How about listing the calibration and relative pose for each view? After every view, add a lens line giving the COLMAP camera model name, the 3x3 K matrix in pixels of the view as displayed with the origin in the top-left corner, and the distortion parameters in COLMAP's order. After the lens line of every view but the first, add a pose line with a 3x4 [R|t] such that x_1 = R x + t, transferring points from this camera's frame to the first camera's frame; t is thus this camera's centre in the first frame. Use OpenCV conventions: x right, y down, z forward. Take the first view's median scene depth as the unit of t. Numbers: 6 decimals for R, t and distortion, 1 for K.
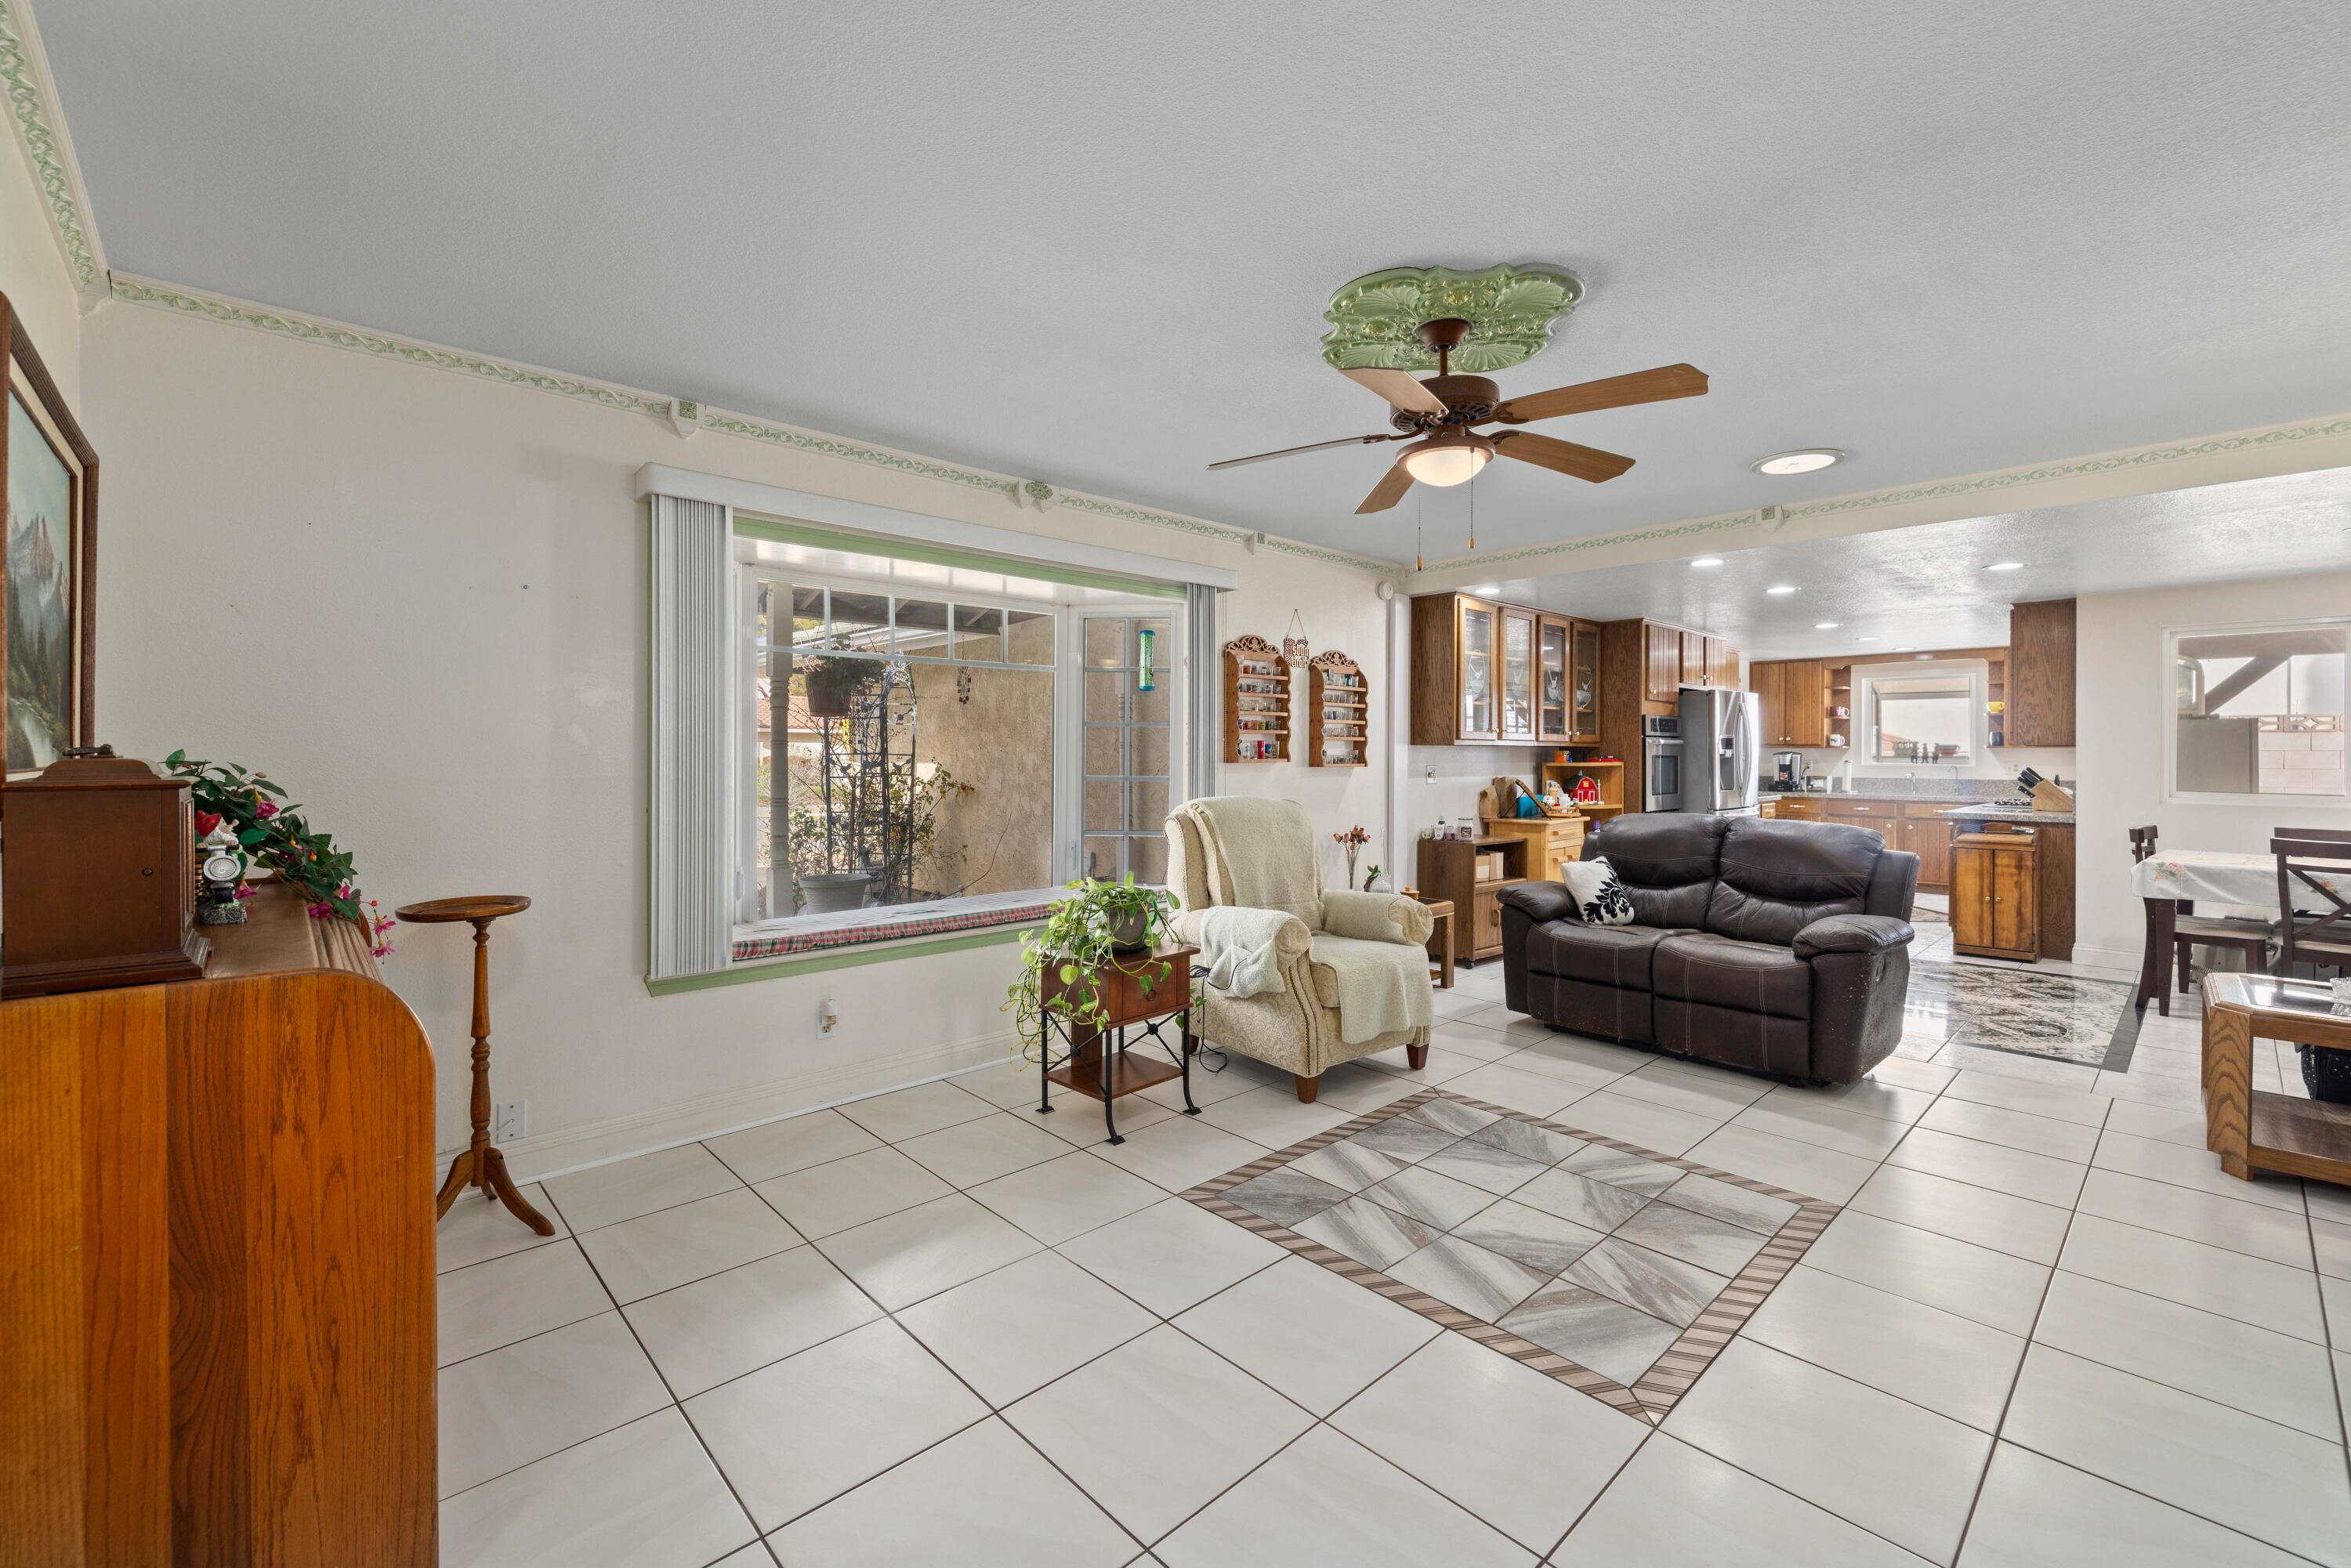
lens RADIAL K [[978.4, 0, 1180.1], [0, 978.4, 748.2], [0, 0, 1]] dist [-0.002441, 0.000021]
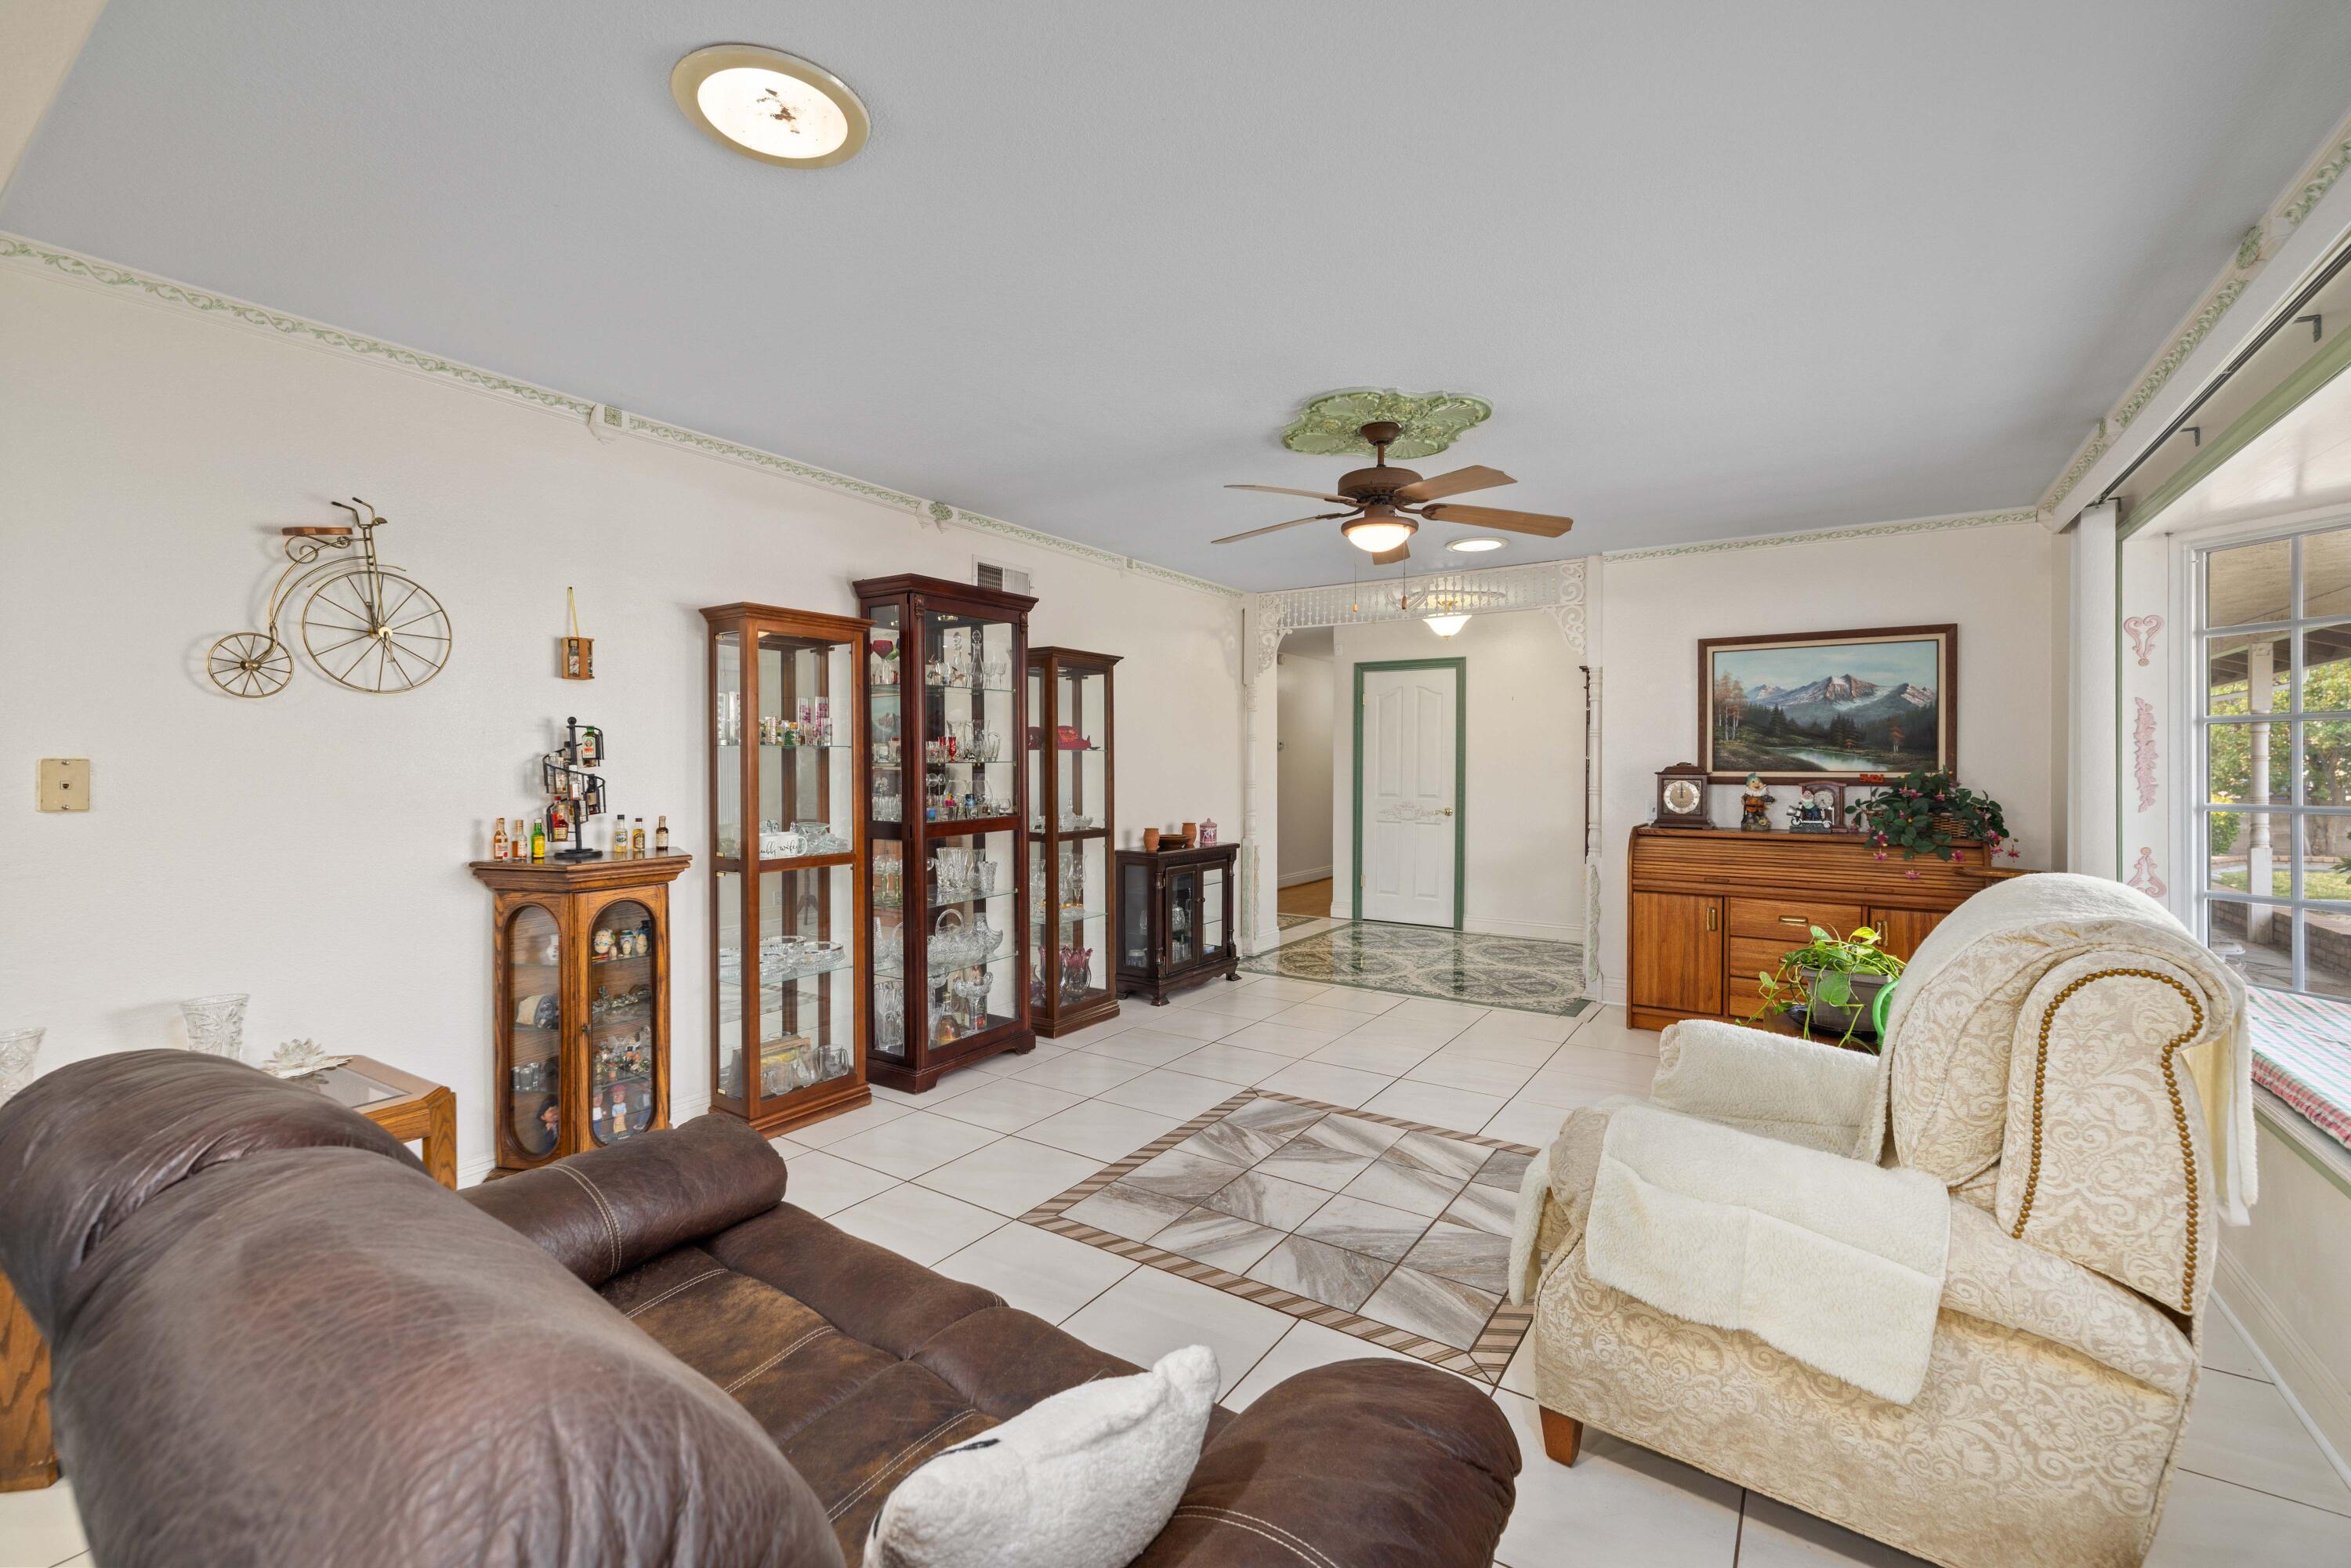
lens RADIAL K [[978.4, 0, 1188.5], [0, 978.4, 767.5], [0, 0, 1]] dist [-0.002441, 0.000021]
pose [[-0.971119, -0.003796, -0.238566, 0.637833], [-0.003701, 0.999993, -0.000846, 0.008869], [0.238568, 0.000061, -0.971126, 1.714036]]
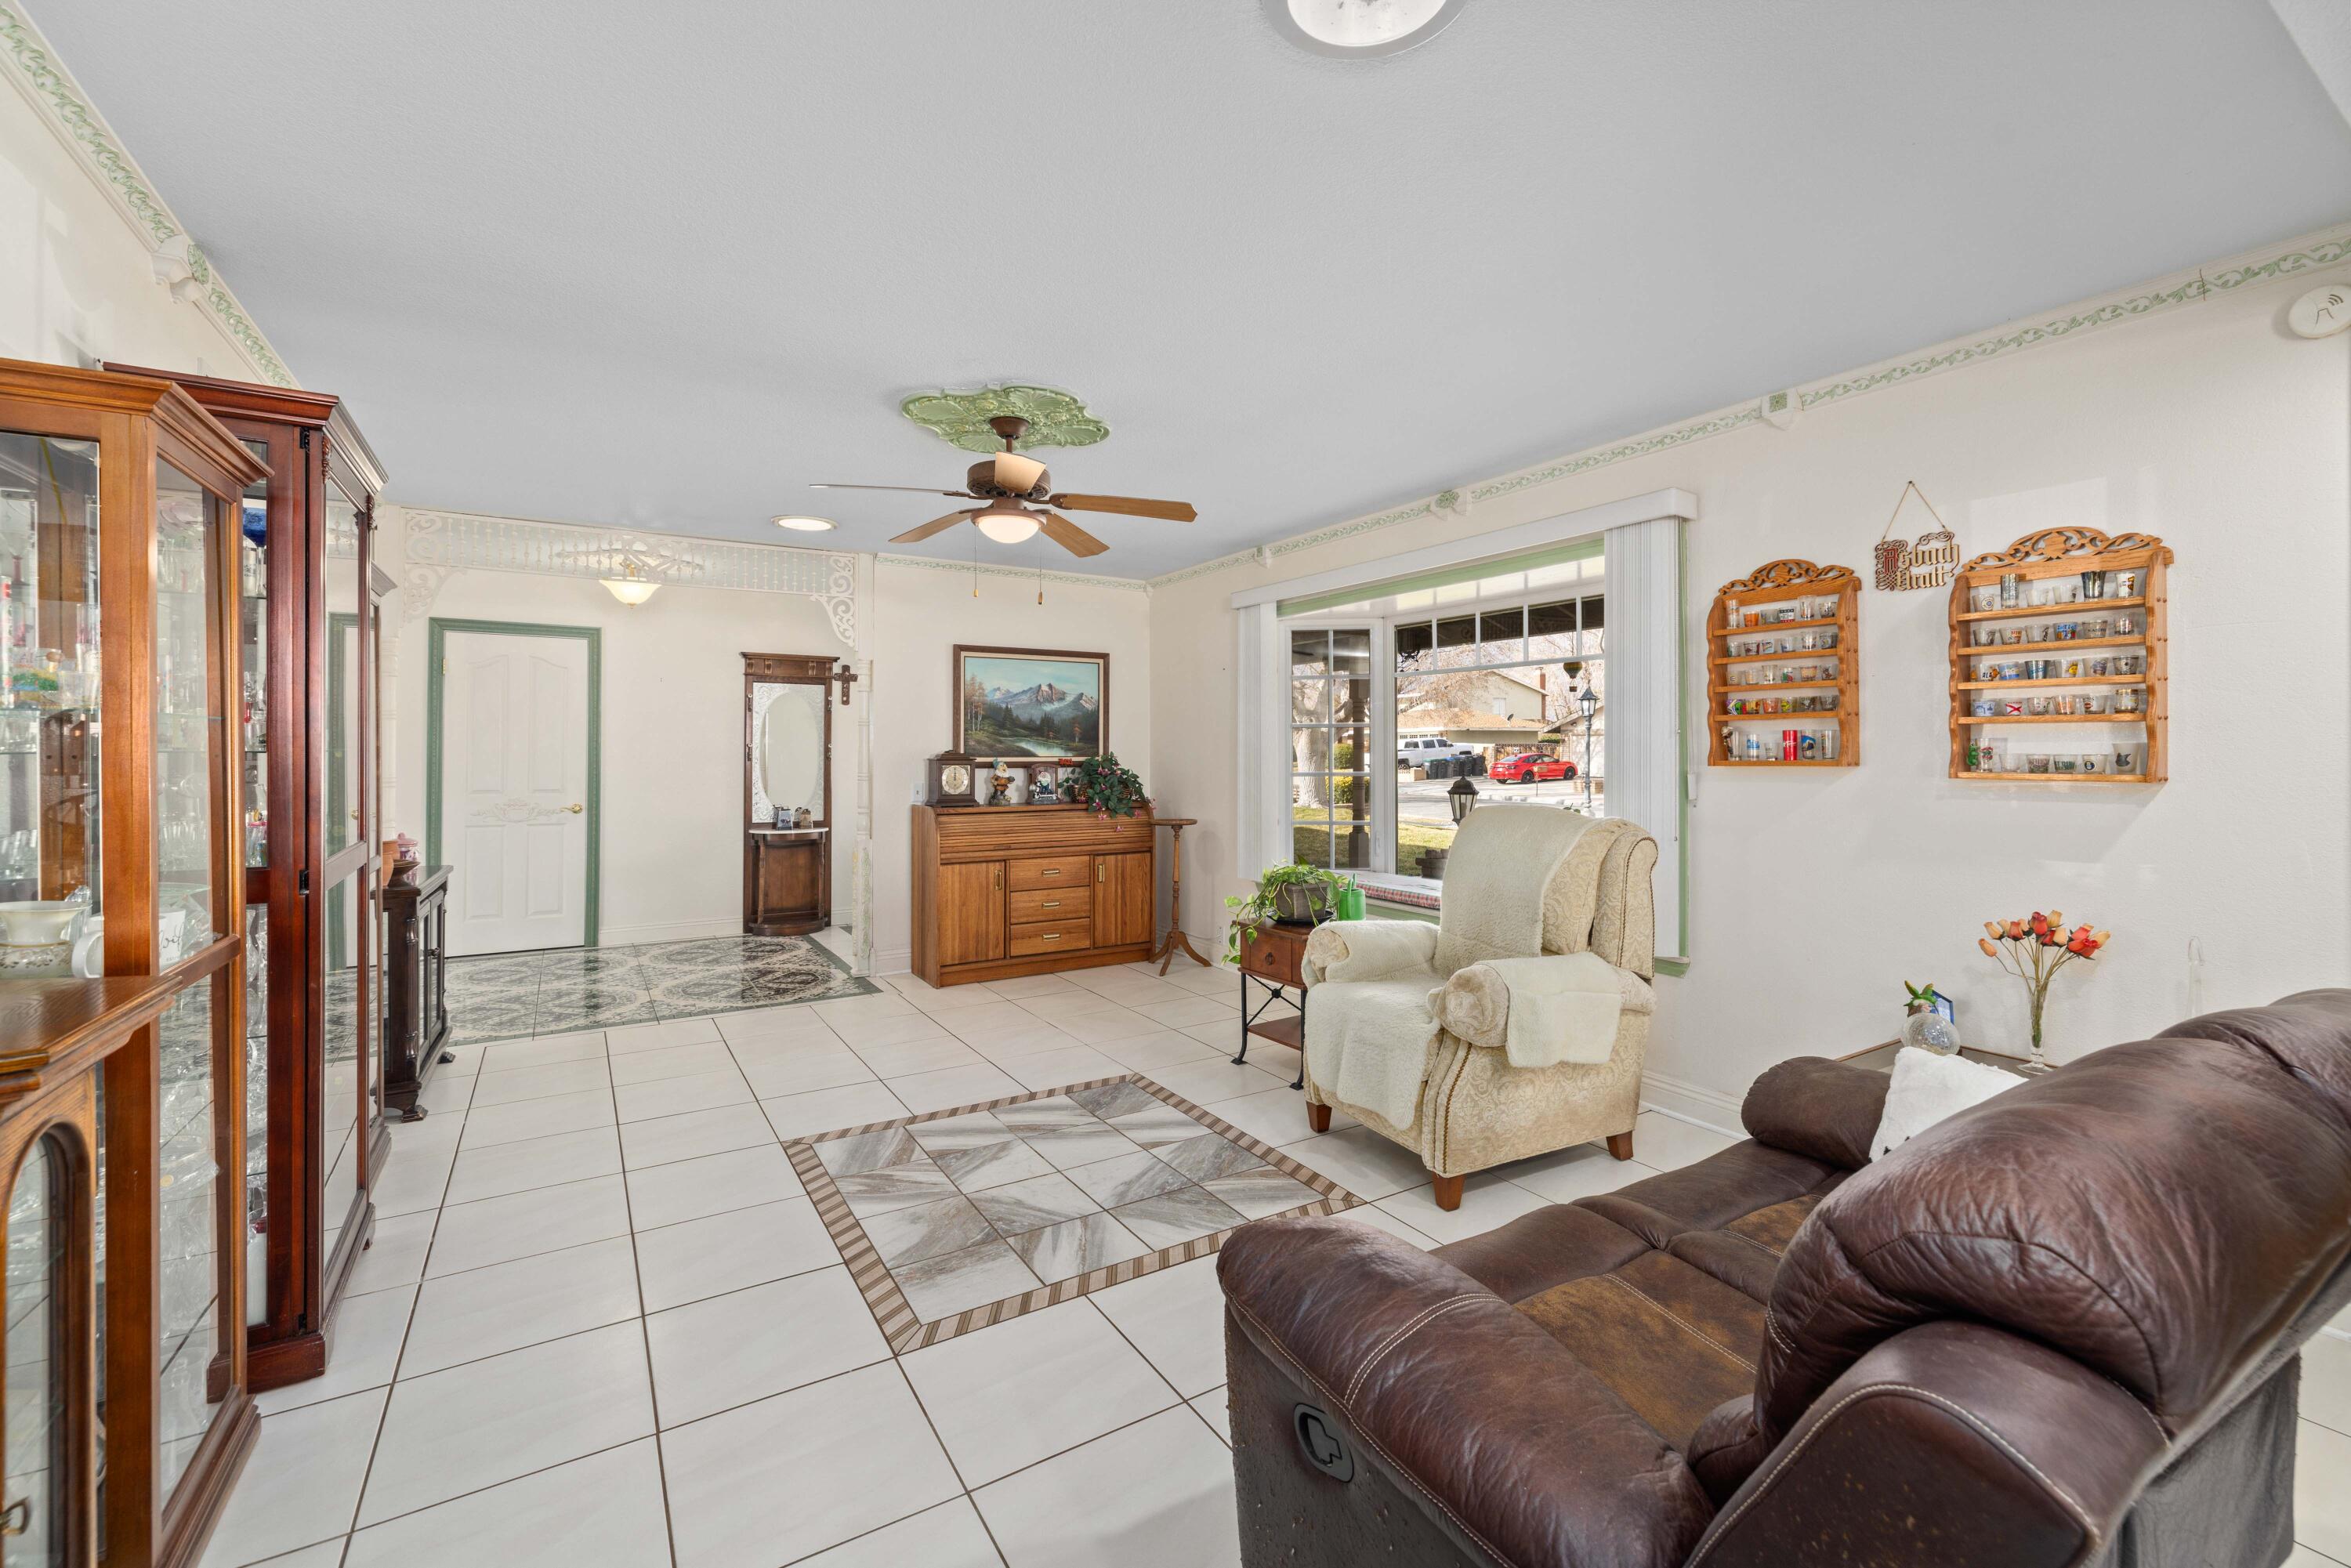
lens RADIAL K [[978.4, 0, 1175.4], [0, 978.4, 750.4], [0, 0, 1]] dist [-0.002441, 0.000021]
pose [[-0.193465, -0.004174, -0.981098, 1.173112], [0.004476, 0.999977, -0.005137, 0.008573], [0.981097, -0.005385, -0.193442, 1.158876]]
